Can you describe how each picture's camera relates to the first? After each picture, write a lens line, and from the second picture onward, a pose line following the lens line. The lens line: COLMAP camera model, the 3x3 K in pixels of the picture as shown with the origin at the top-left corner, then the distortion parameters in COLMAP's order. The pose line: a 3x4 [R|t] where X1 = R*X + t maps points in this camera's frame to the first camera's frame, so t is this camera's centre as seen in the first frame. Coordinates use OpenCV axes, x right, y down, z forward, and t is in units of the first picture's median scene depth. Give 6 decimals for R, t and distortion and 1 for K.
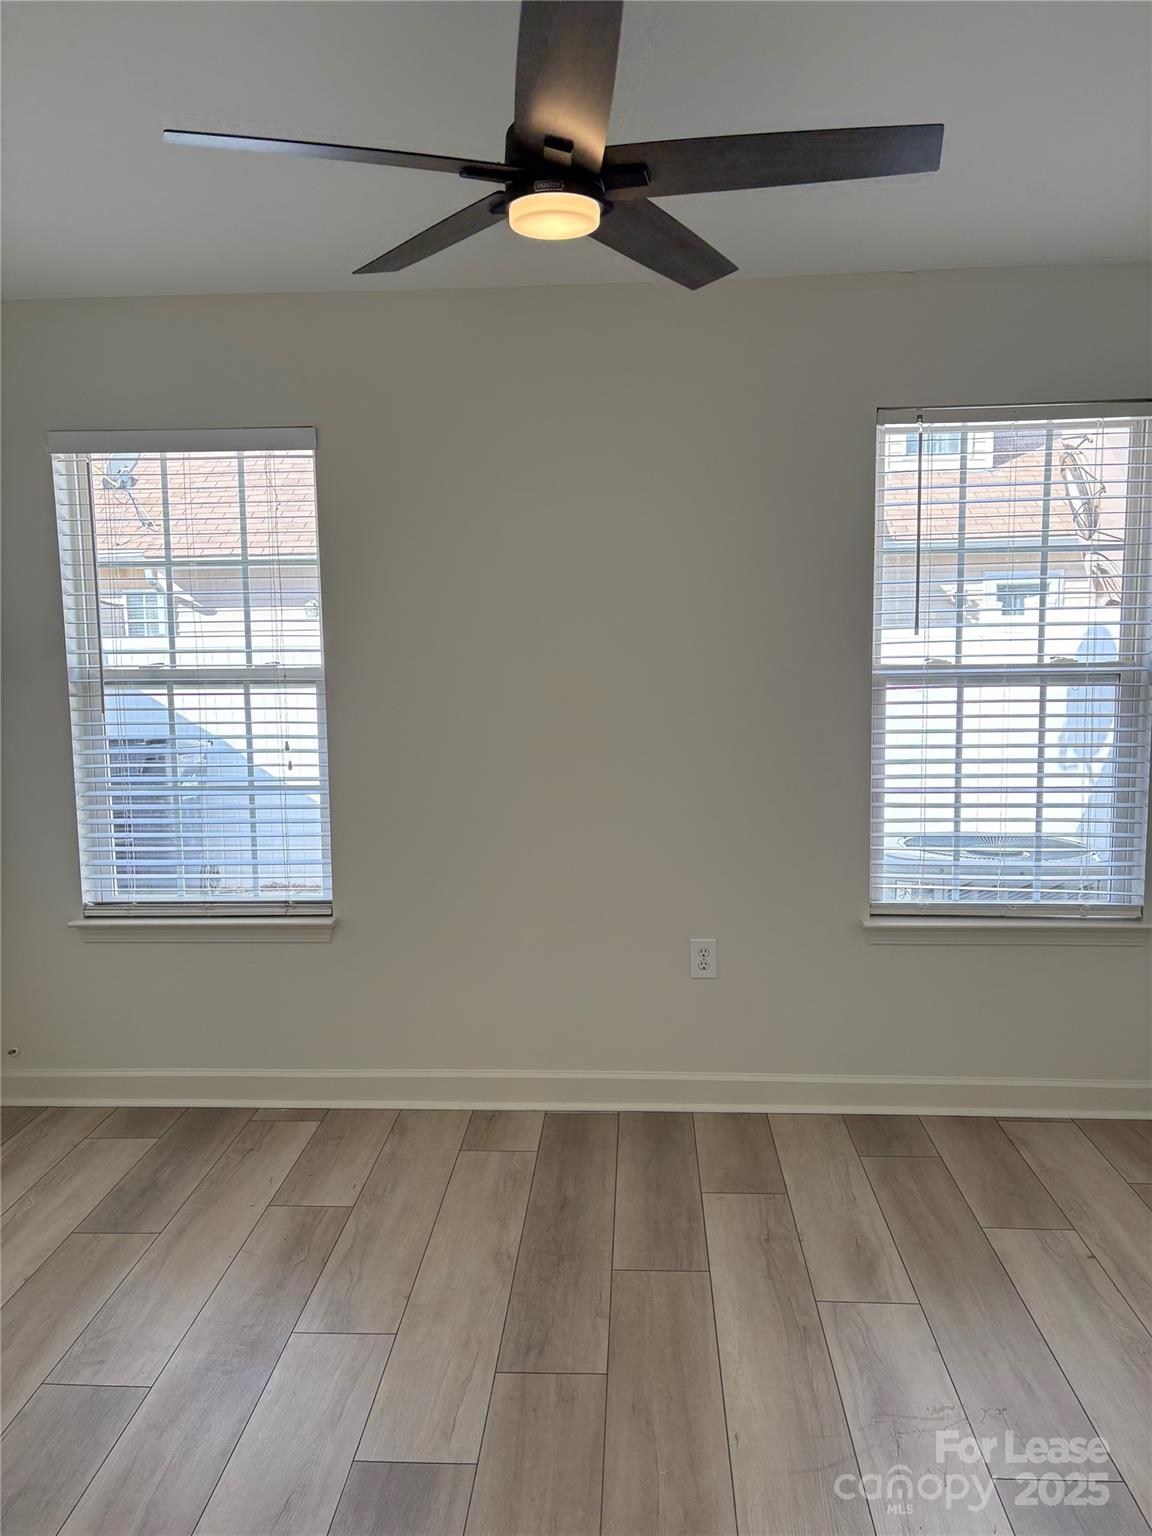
lens RADIAL K [[1164.9, 0, 577.0], [0, 1164.9, 757.7], [0, 0, 1]] dist [0.002456, 0.051421]
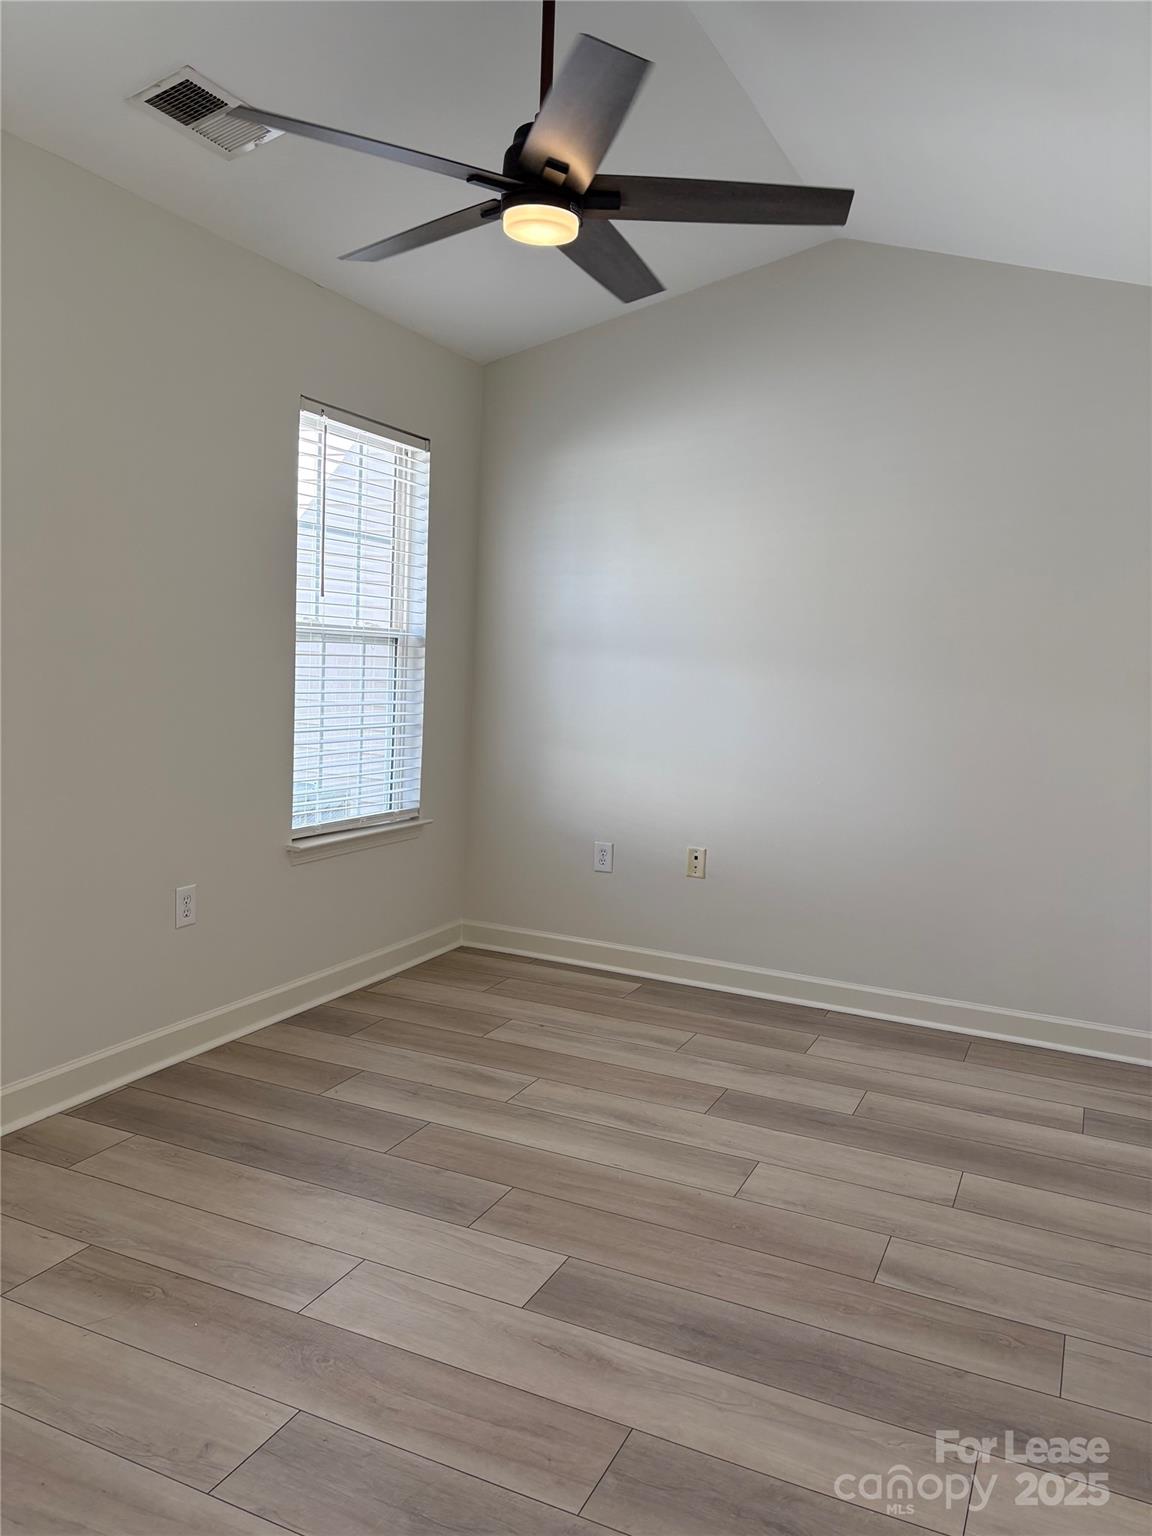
lens RADIAL K [[1158.7, 0, 529.0], [0, 1158.7, 773.3], [0, 0, 1]] dist [0.061436, -0.000552]
pose [[0.401045, -0.067169, 0.913592, -0.808073], [0.062913, 0.996973, 0.045682, 0.036478], [-0.913895, 0.039156, 0.404057, 0.374615]]
